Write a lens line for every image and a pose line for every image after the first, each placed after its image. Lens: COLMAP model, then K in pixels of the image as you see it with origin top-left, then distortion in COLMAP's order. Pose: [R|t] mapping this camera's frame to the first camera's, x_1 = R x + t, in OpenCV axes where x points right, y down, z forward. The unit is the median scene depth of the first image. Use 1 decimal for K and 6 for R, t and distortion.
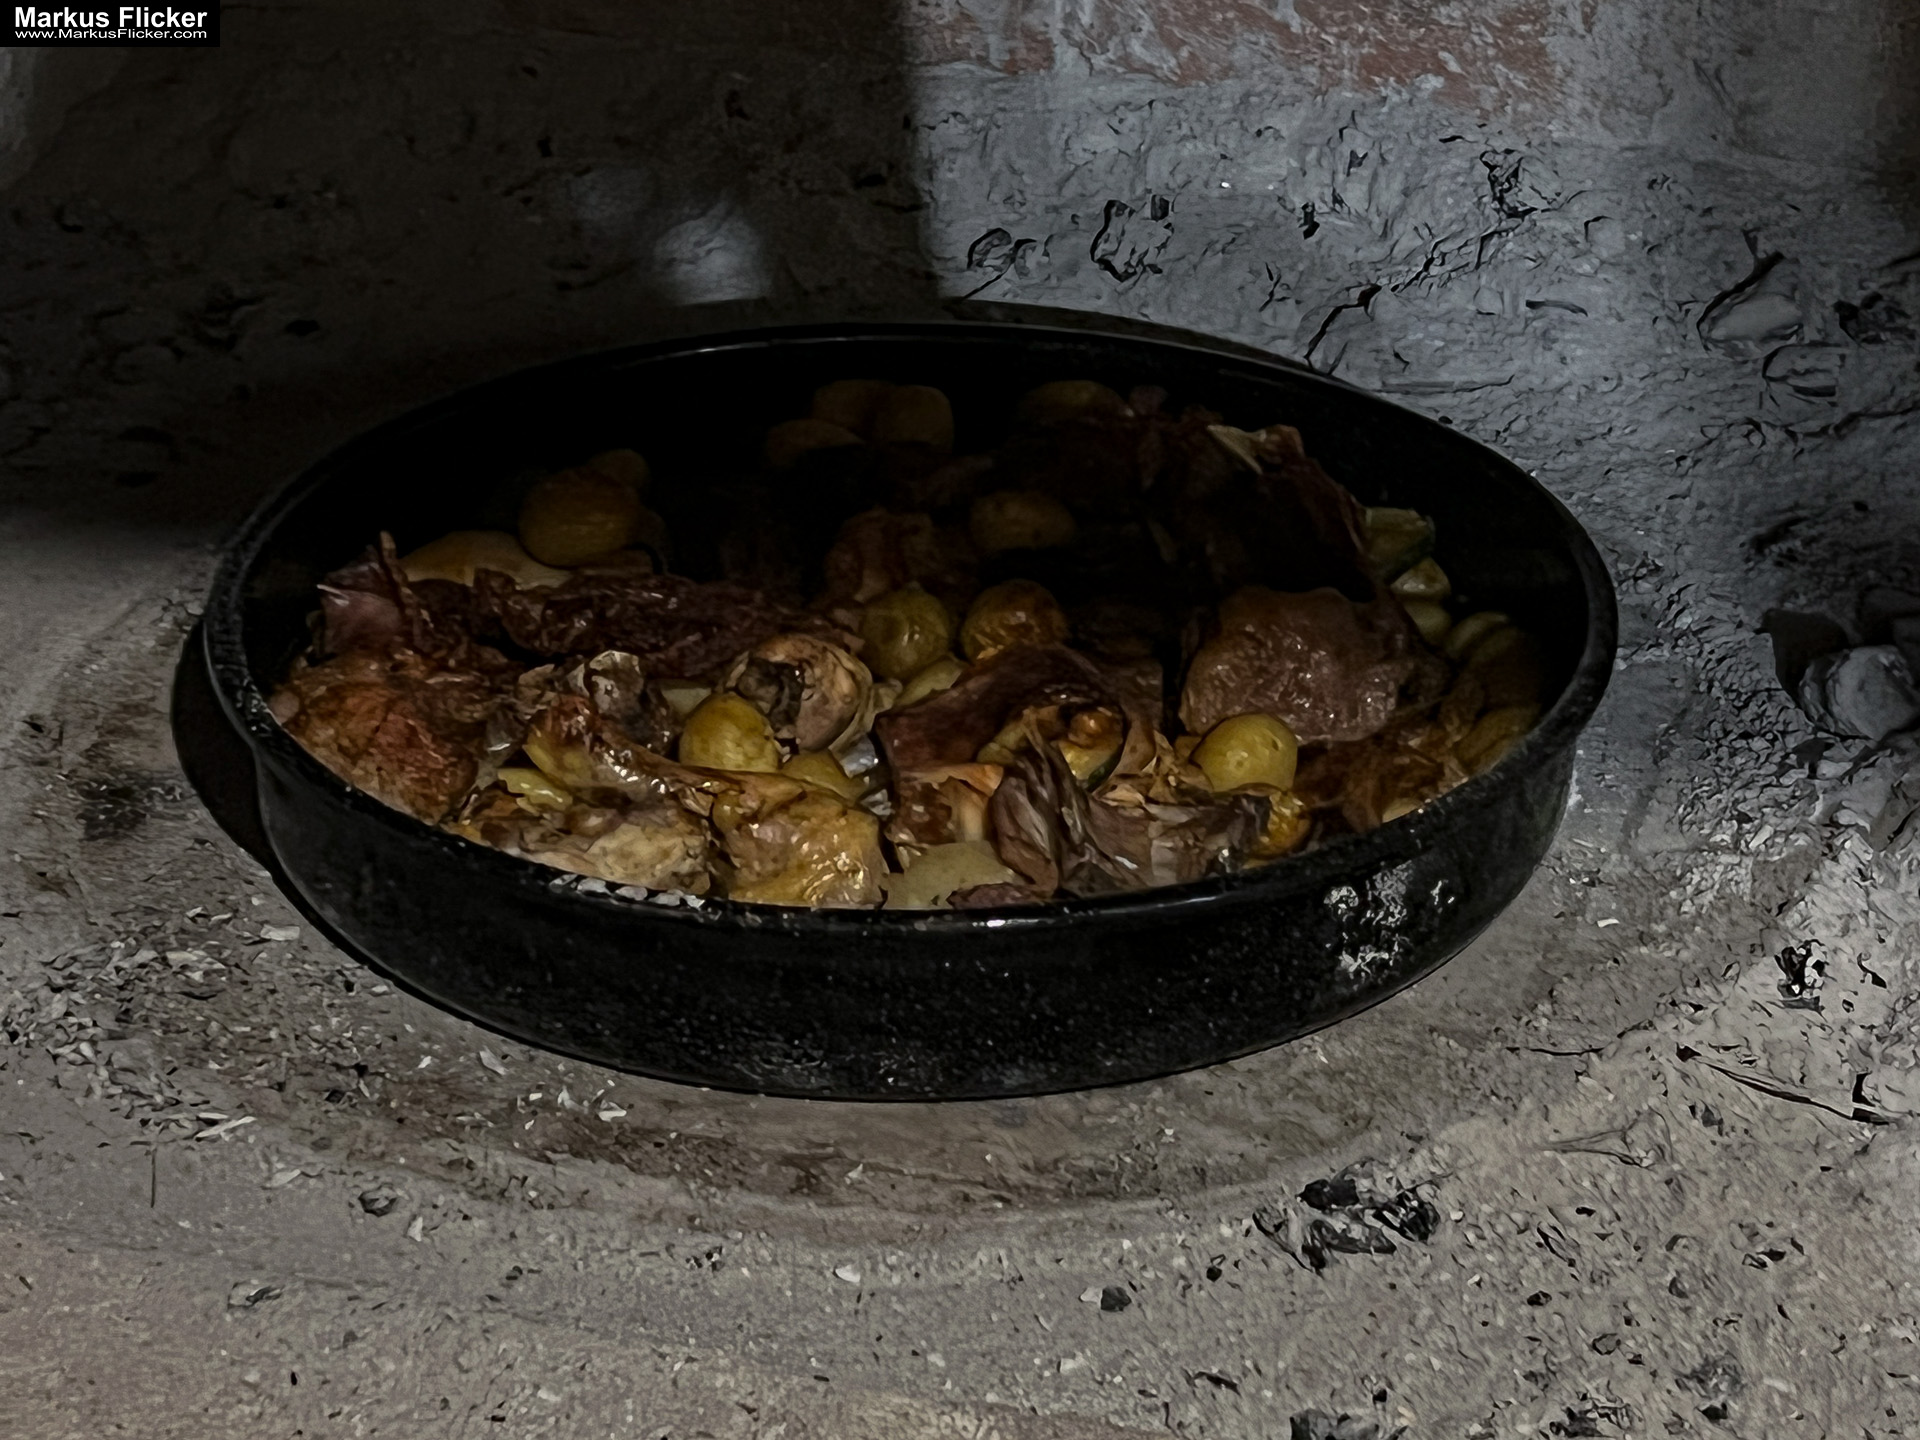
lens RADIAL K [[4423.9, 0, 903.8], [0, 4423.9, 716.2], [0, 0, 1]] dist [-0.247427, 1.746095]
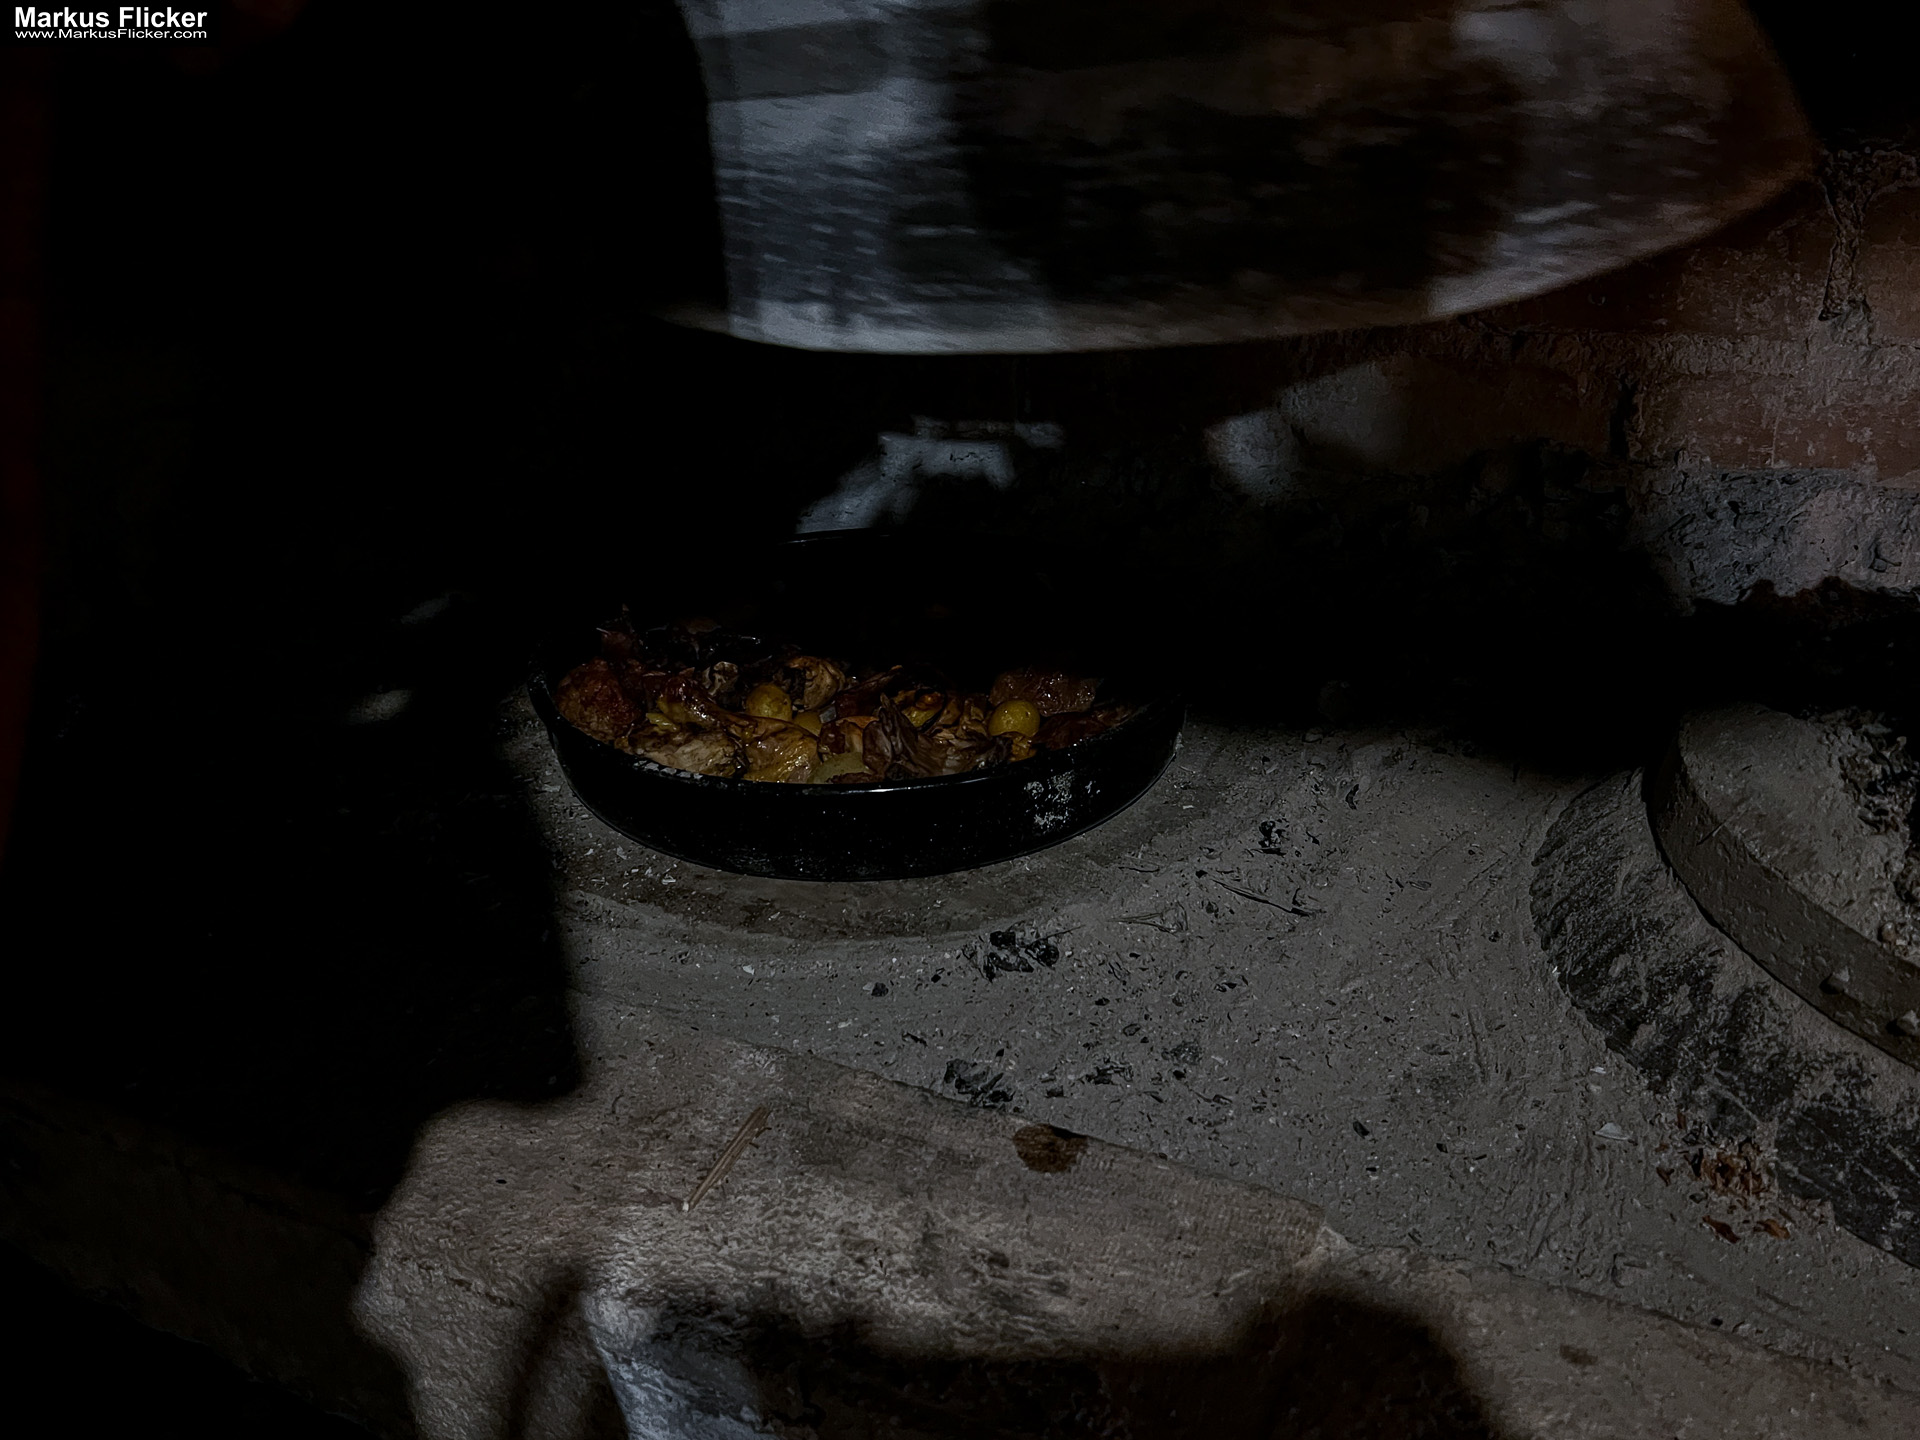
lens RADIAL K [[1482.8, 0, 960.0], [0, 1482.8, 720.0], [0, 0, 1]] dist [-0.023014, 0.013610]
pose [[0.993639, 0.031131, -0.108225, 0.136278], [-0.032893, 0.999353, -0.014536, 0.021594], [0.107702, 0.018003, 0.994020, 0.331902]]
